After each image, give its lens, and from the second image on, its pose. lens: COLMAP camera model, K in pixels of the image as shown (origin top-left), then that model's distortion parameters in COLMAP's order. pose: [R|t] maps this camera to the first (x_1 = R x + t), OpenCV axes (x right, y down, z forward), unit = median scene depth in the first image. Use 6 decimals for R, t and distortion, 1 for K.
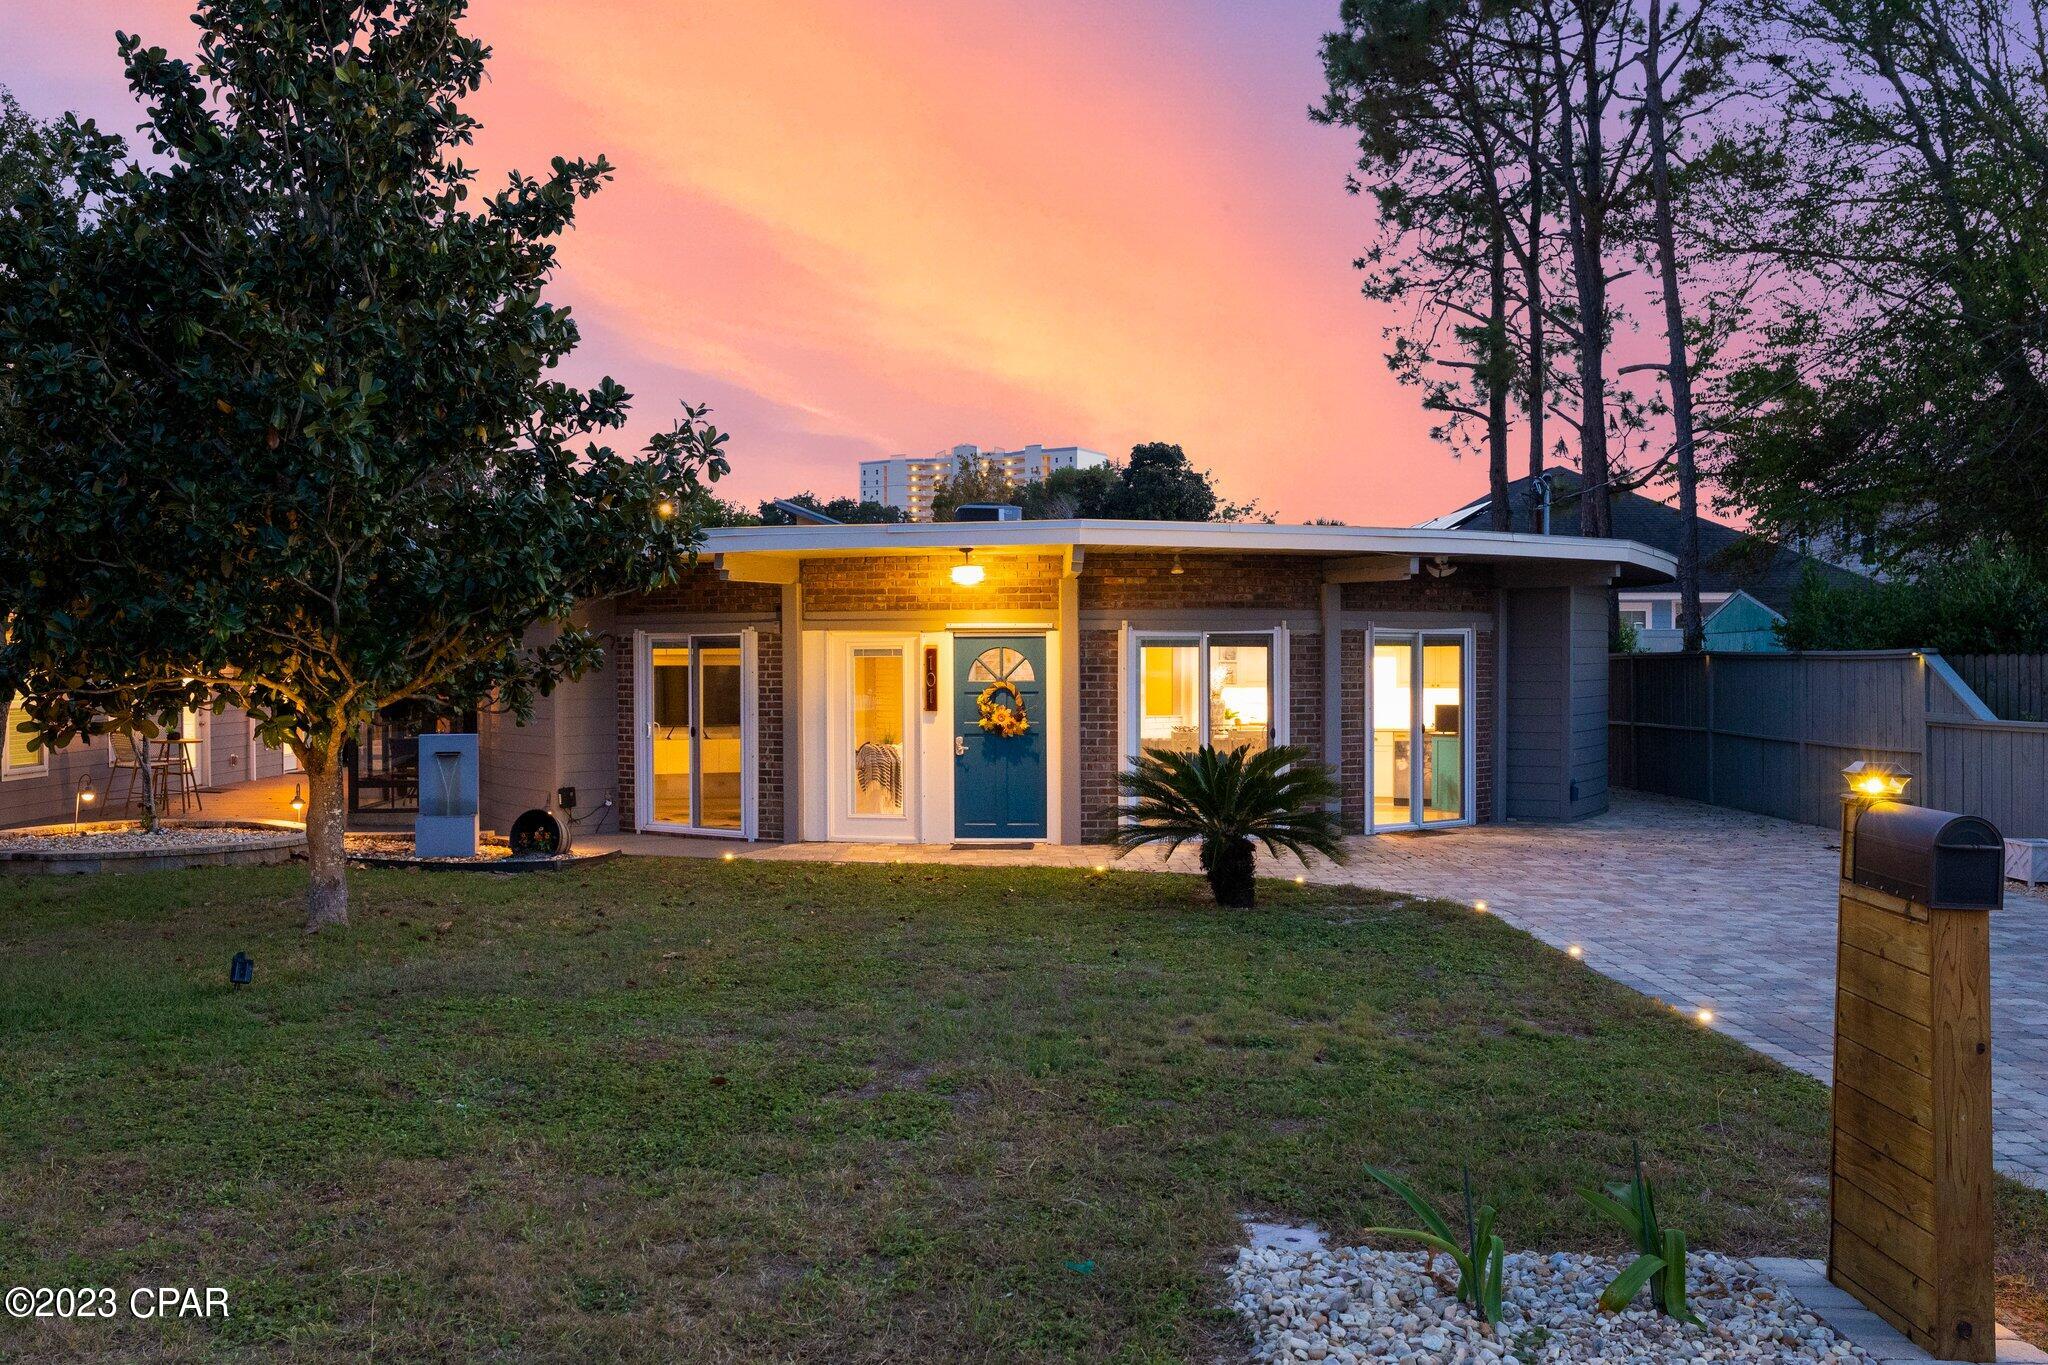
lens RADIAL K [[1758.6, 0, 1024.0], [0, 1758.6, 682.5], [0, 0, 1]] dist [0.093356, 0.000388]
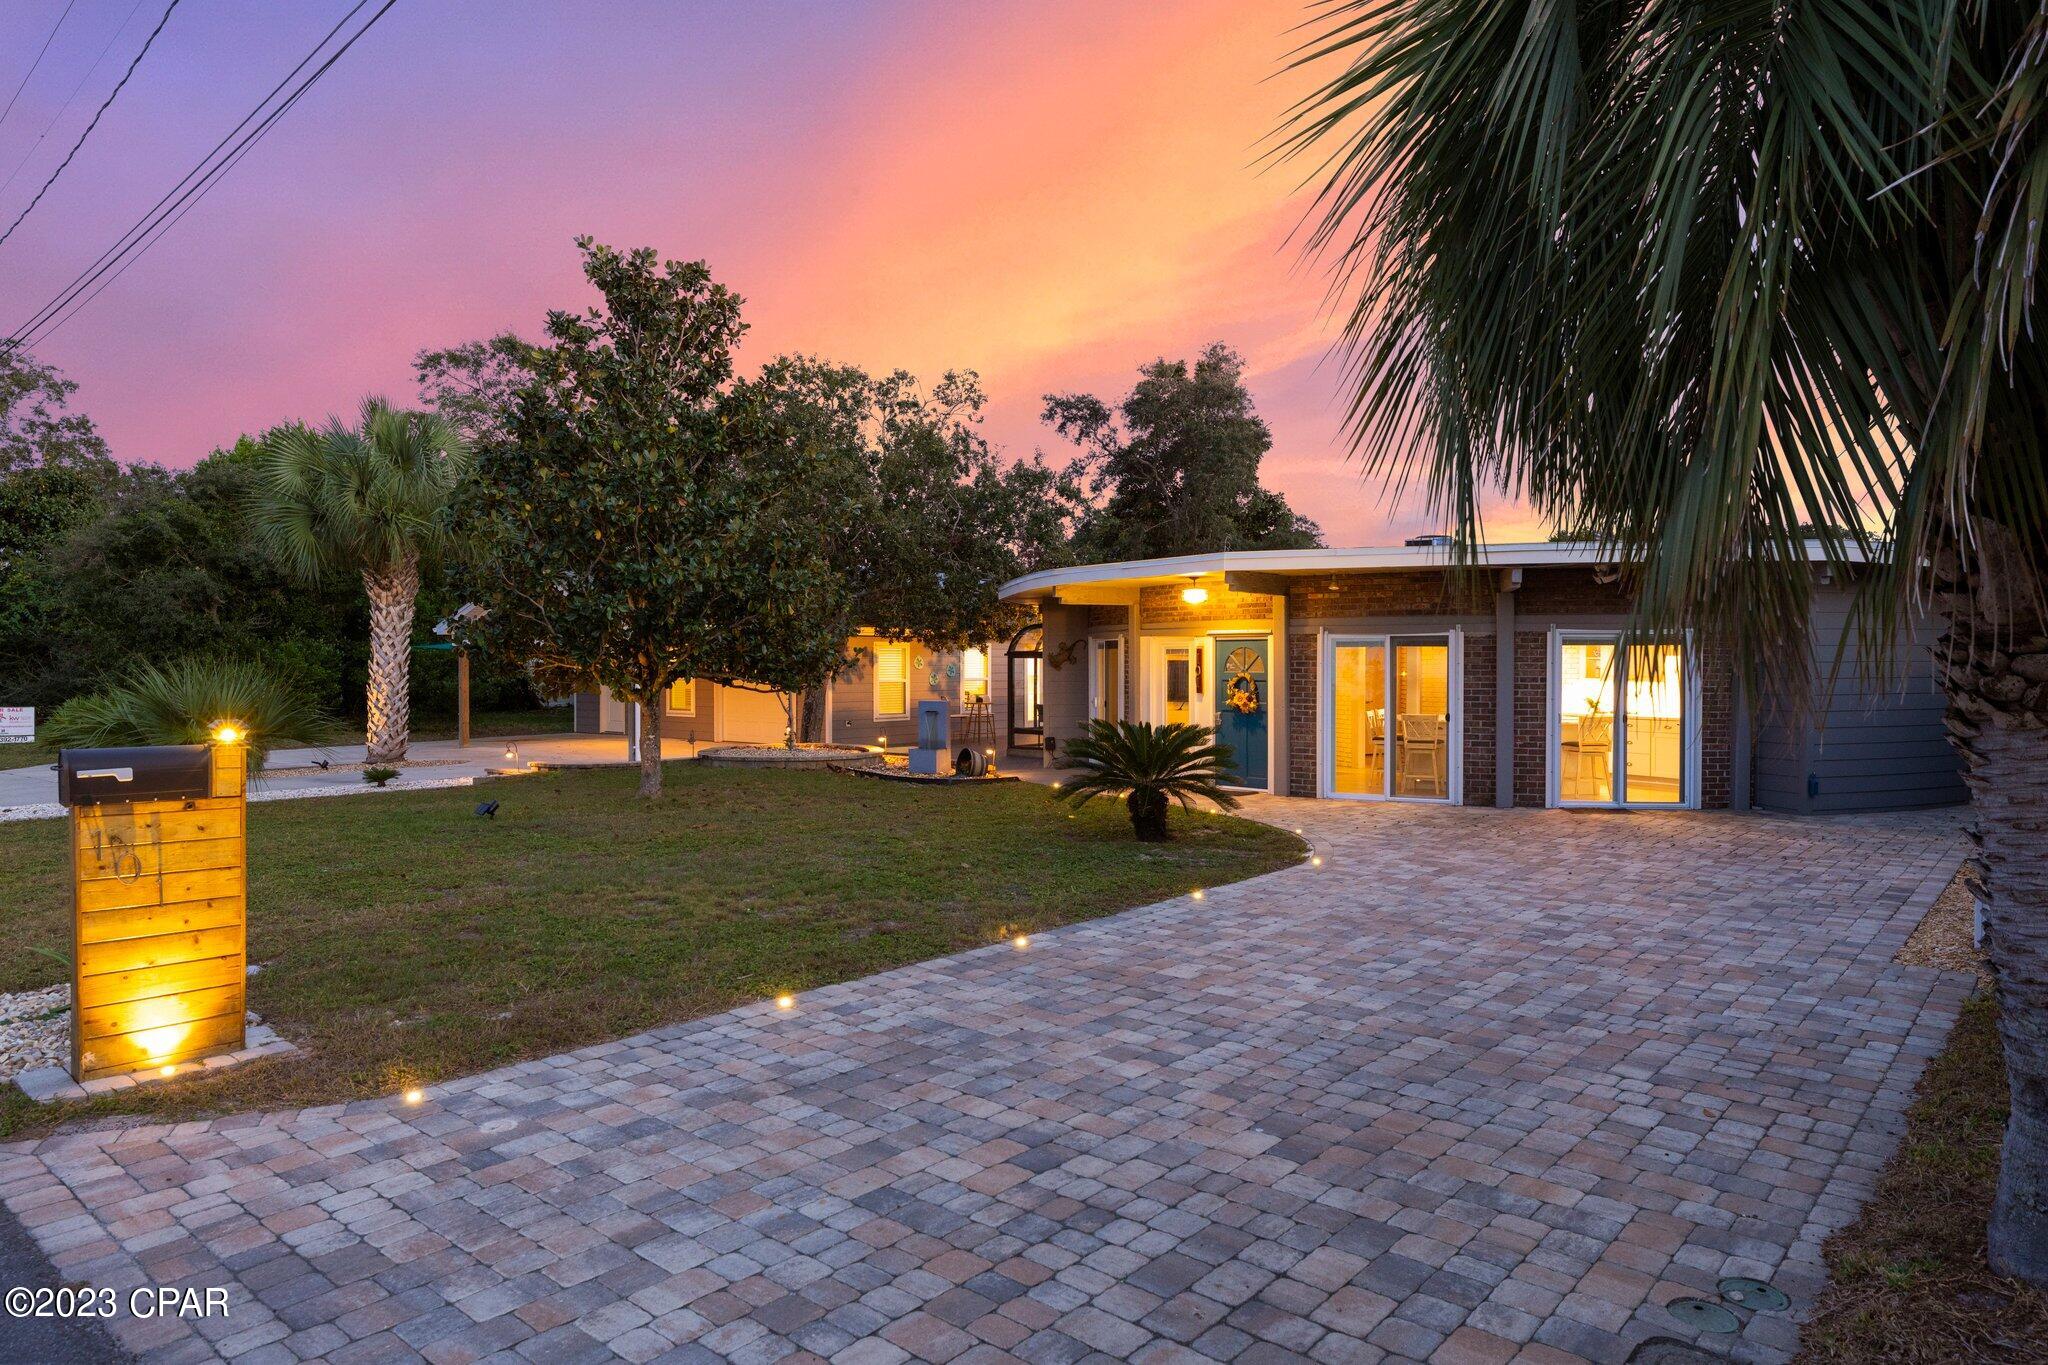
lens RADIAL K [[1226.4, 0, 1024.0], [0, 1226.4, 682.5], [0, 0, 1]] dist [0.000336, -0.000017]
pose [[0.768818, 0.015140, -0.639288, 0.460956], [-0.009660, 0.999881, 0.012062, -0.002816], [0.639395, -0.003098, 0.768873, 0.165053]]
